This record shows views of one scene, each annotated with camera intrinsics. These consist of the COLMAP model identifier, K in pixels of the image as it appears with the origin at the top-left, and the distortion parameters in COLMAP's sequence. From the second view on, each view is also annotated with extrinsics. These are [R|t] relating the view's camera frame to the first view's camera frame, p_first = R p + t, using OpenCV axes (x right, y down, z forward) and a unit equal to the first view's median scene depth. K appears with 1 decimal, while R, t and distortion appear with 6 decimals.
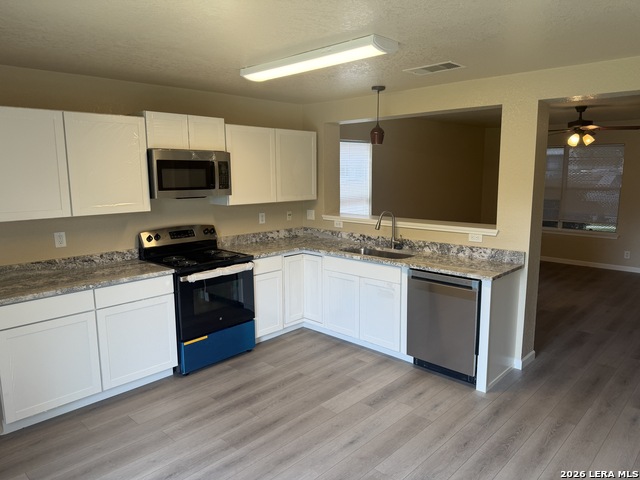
lens RADIAL K [[454.7, 0, 319.3], [0, 454.7, 243.0], [0, 0, 1]] dist [0.050432, -0.044516]
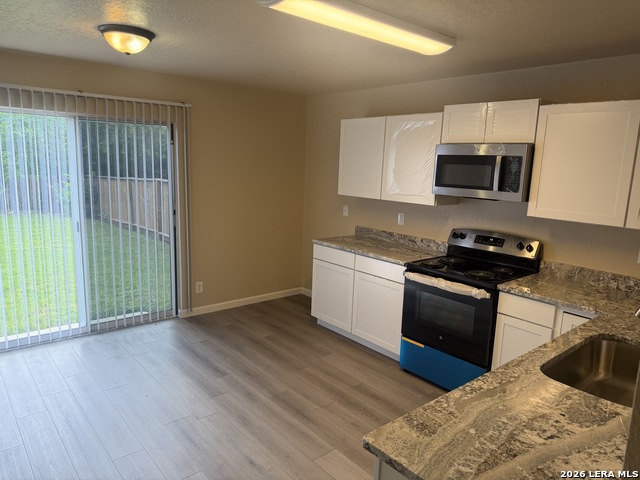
lens RADIAL K [[454.7, 0, 320.4], [0, 454.7, 239.4], [0, 0, 1]] dist [0.050432, -0.044516]
pose [[-0.116622, 0.172831, -0.978023, 0.657490], [-0.192843, 0.962061, 0.193006, -0.143322], [0.974275, 0.211113, -0.078868, 0.846511]]
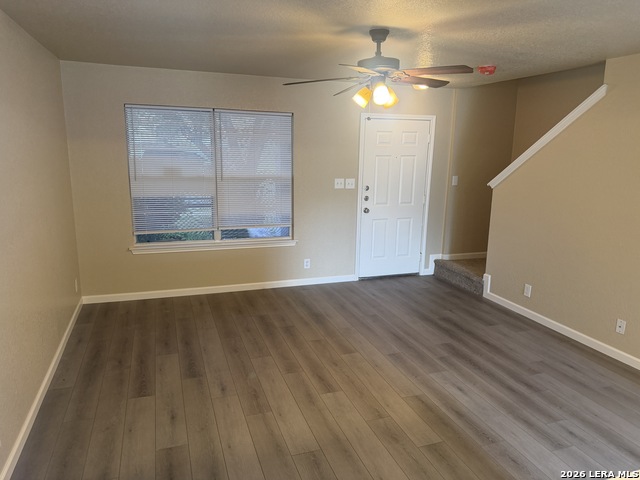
lens RADIAL K [[454.7, 0, 315.0], [0, 454.7, 241.8], [0, 0, 1]] dist [0.050432, -0.044516]
pose [[0.462781, -0.171913, 0.869643, 0.063112], [0.123022, 0.983978, 0.129049, -0.209476], [-0.877895, 0.047263, 0.476516, 1.258981]]
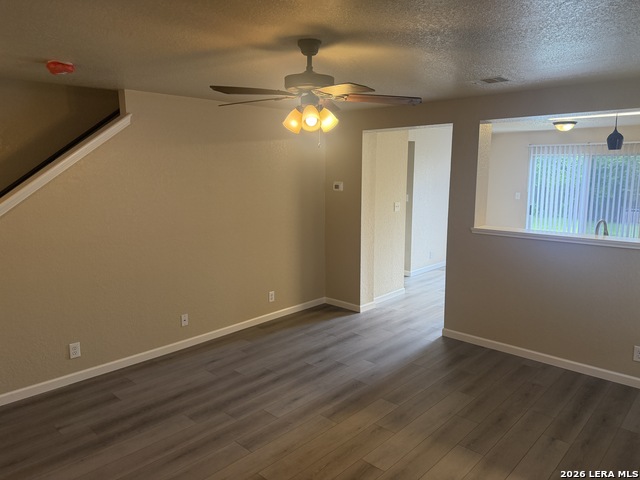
lens RADIAL K [[454.7, 0, 319.5], [0, 454.7, 241.5], [0, 0, 1]] dist [0.050432, -0.044516]
pose [[-0.999981, 0.004826, -0.003910, 0.858137], [0.003360, 0.949772, 0.312926, -0.387015], [0.005224, 0.312906, -0.949770, 2.237536]]
